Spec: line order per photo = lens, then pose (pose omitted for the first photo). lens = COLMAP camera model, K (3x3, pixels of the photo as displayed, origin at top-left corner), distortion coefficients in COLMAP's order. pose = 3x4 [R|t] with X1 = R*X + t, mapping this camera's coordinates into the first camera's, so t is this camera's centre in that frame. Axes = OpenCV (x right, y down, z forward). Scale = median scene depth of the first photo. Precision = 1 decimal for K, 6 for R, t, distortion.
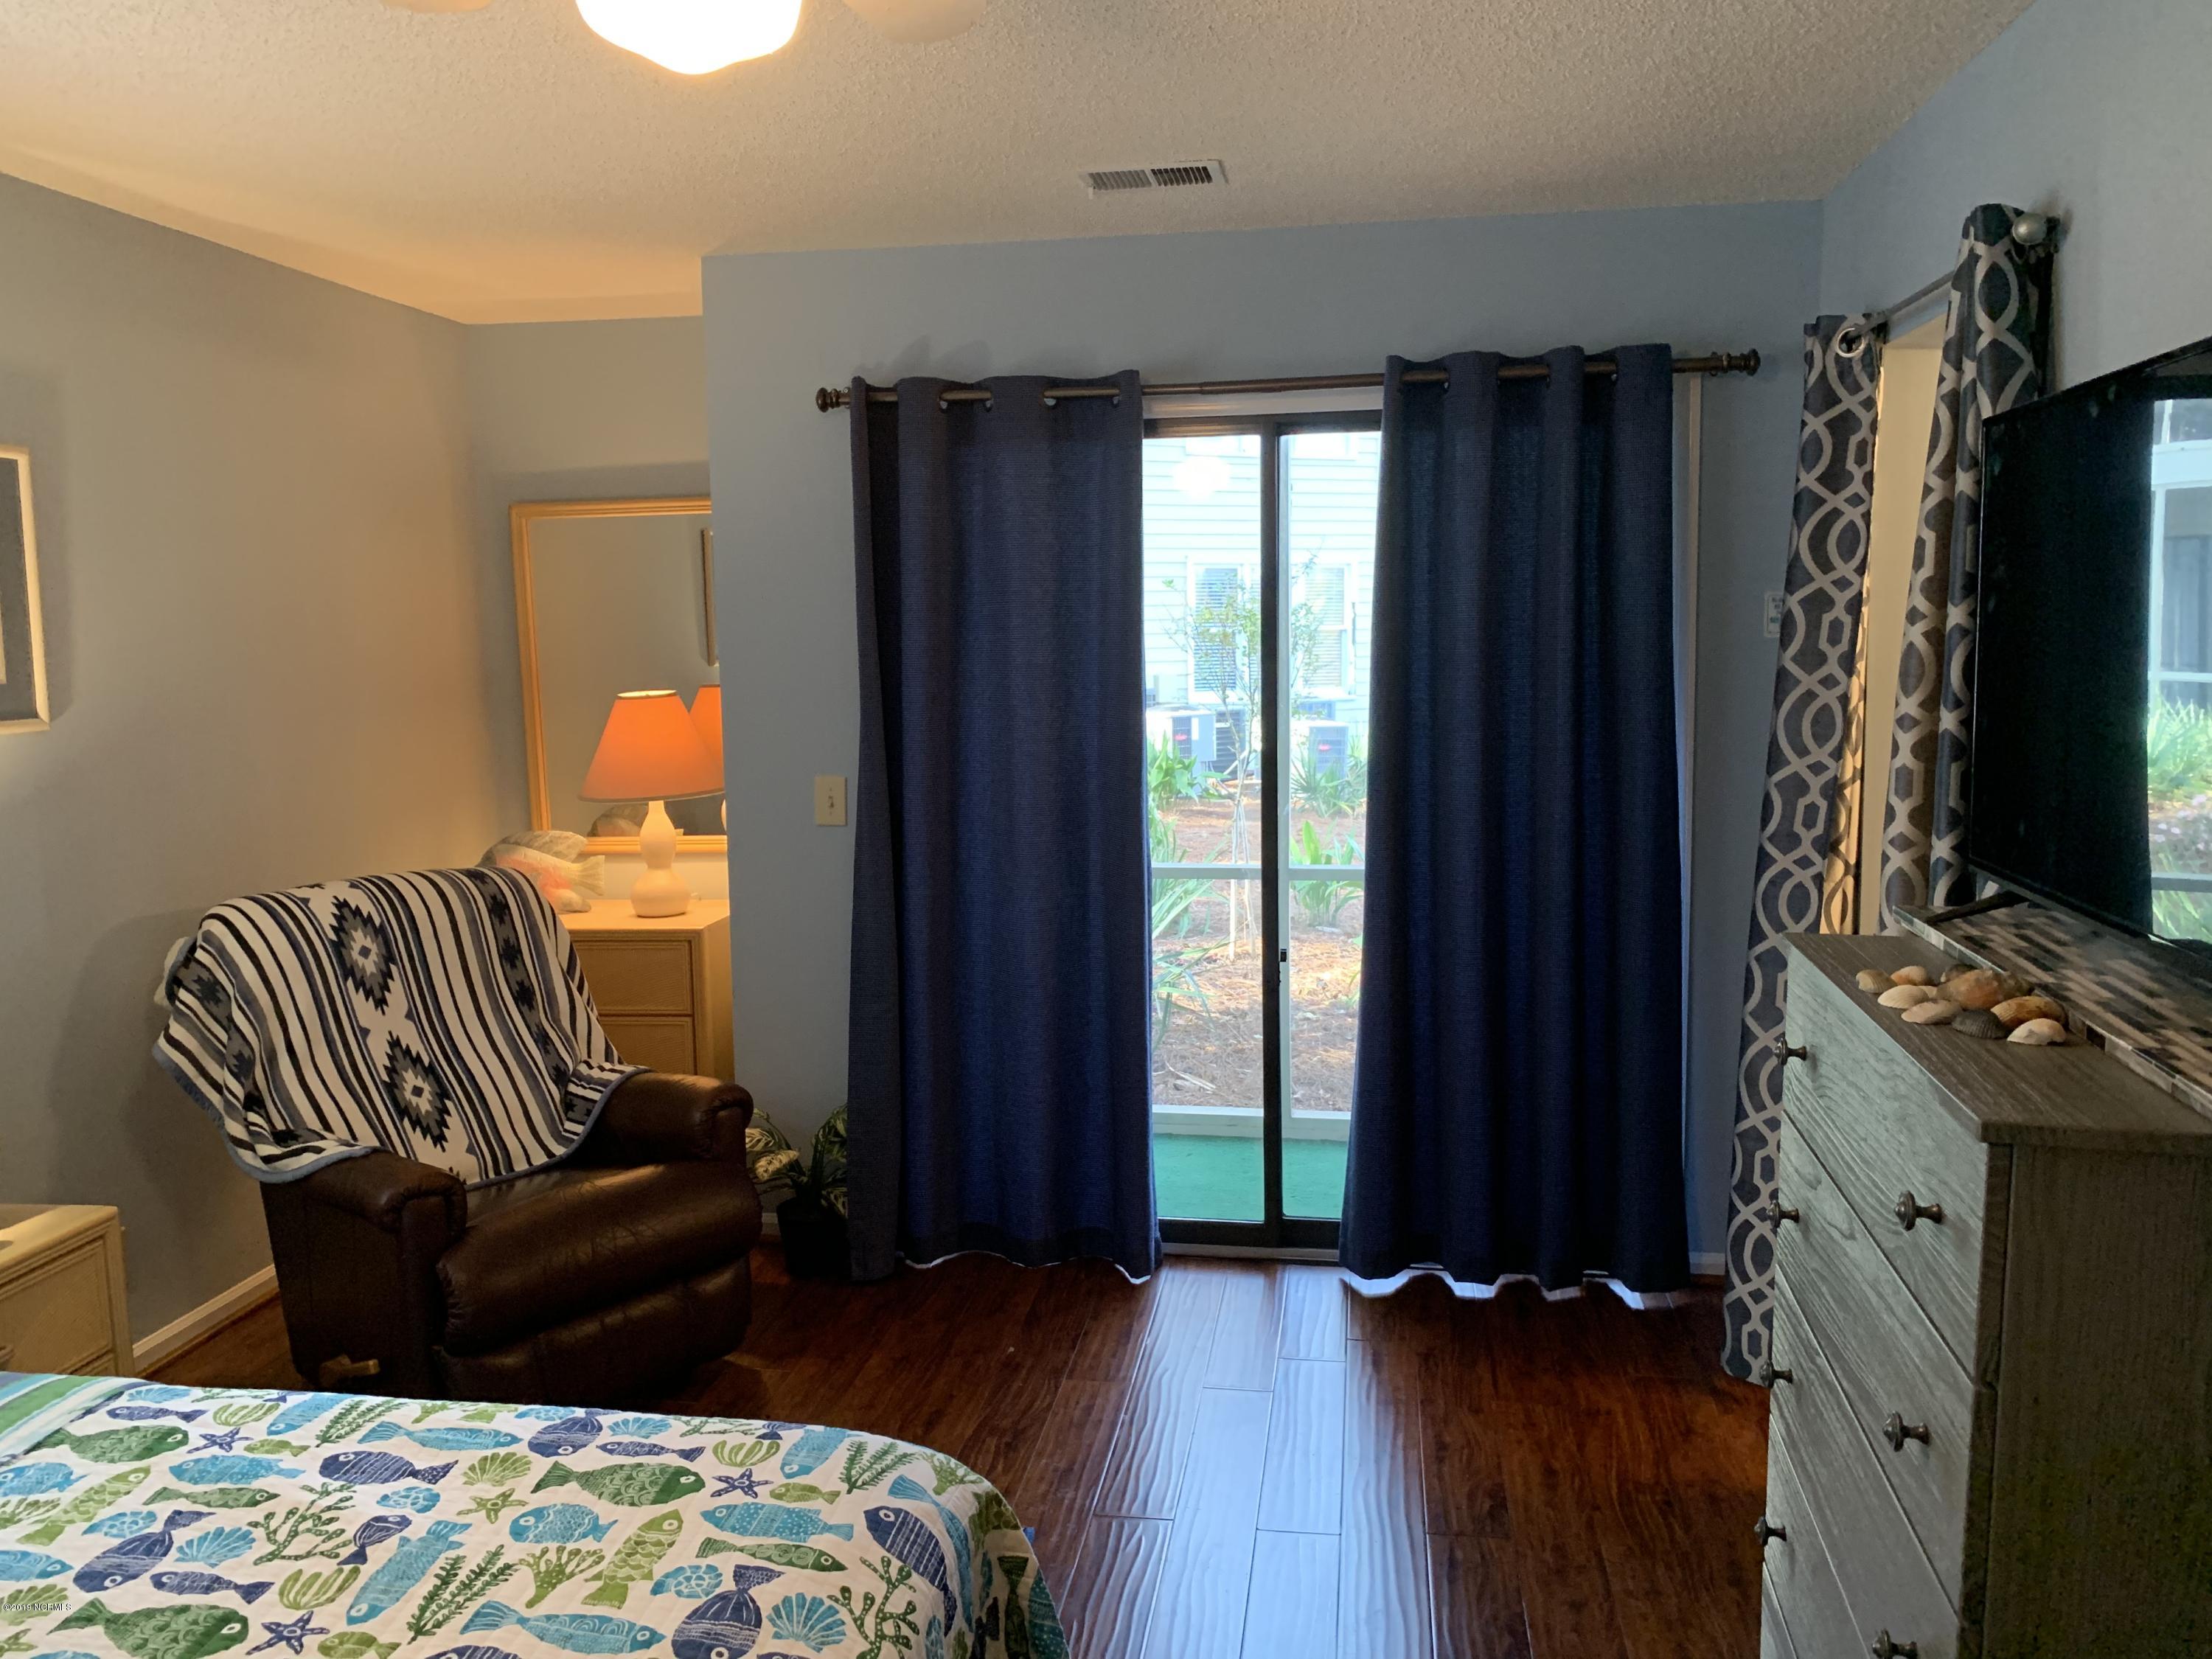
lens RADIAL K [[1683.9, 0, 1128.4], [0, 1683.9, 785.6], [0, 0, 1]] dist [0.003170, -0.021690]
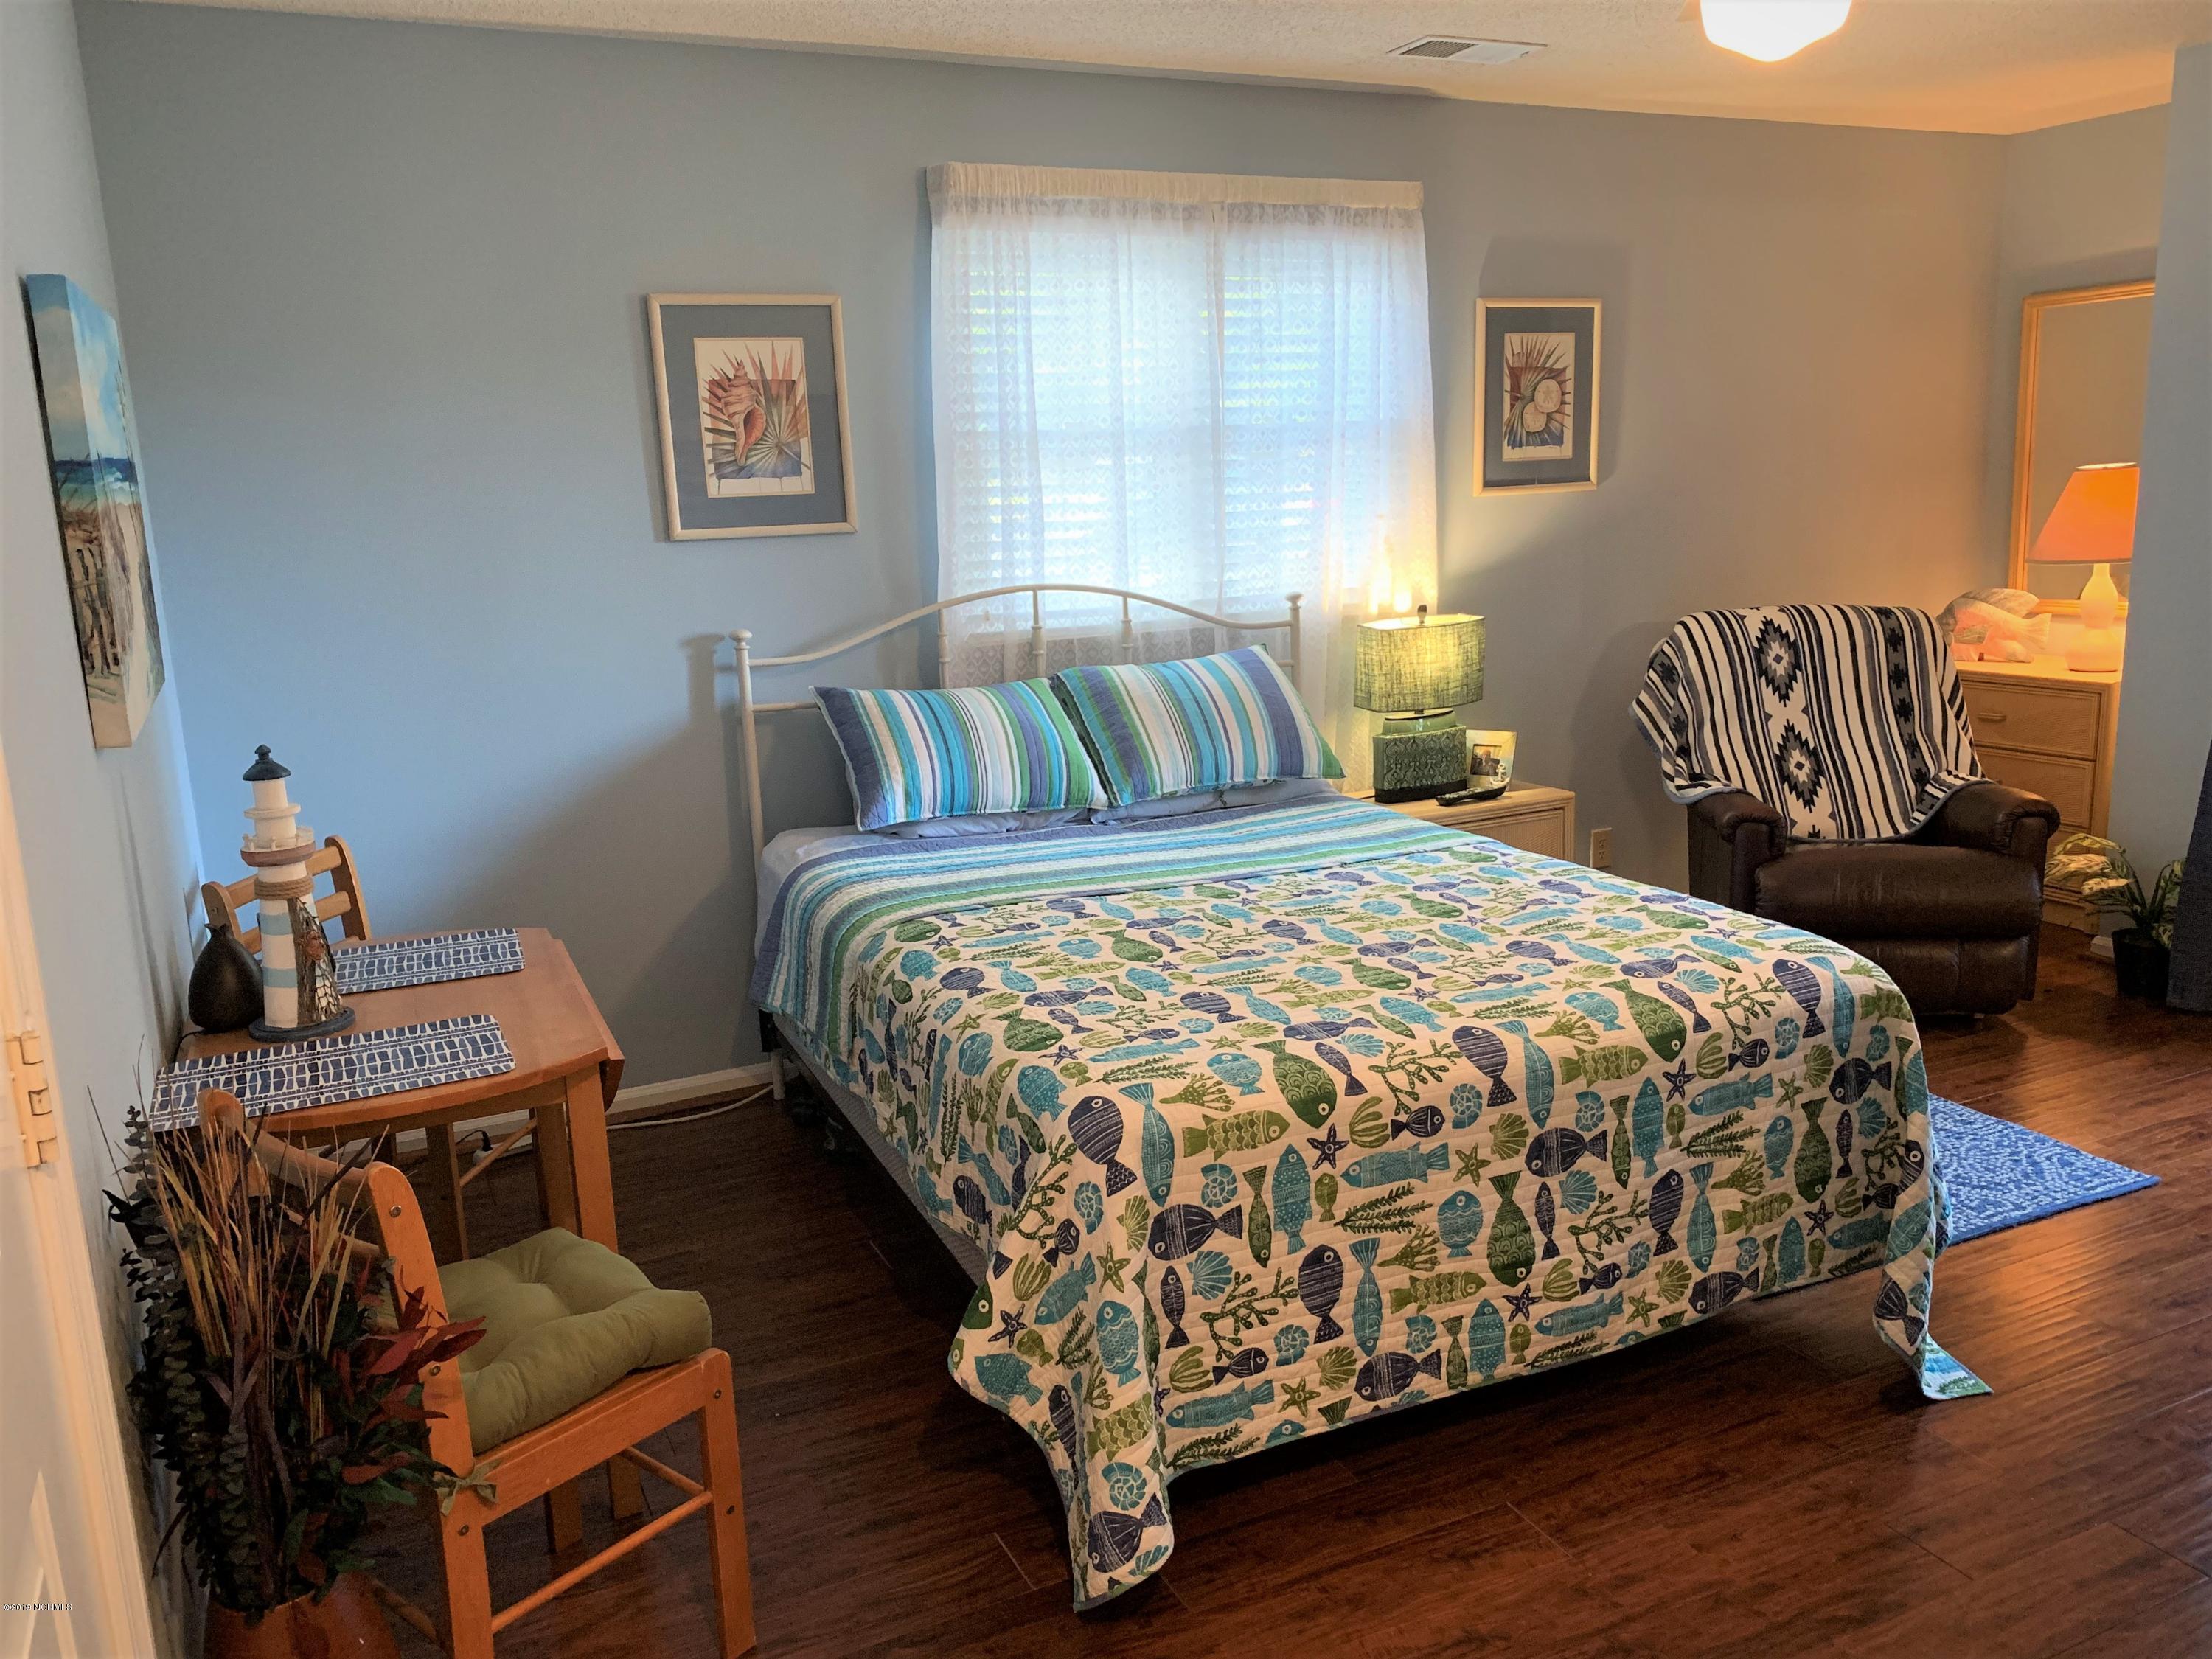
lens RADIAL K [[1683.9, 0, 1105.2], [0, 1683.9, 828.5], [0, 0, 1]] dist [0.003170, -0.021690]
pose [[0.554427, 0.166433, -0.815420, 0.373223], [-0.046607, 0.984471, 0.169248, 0.029078], [0.830926, -0.055831, 0.553575, -0.206841]]
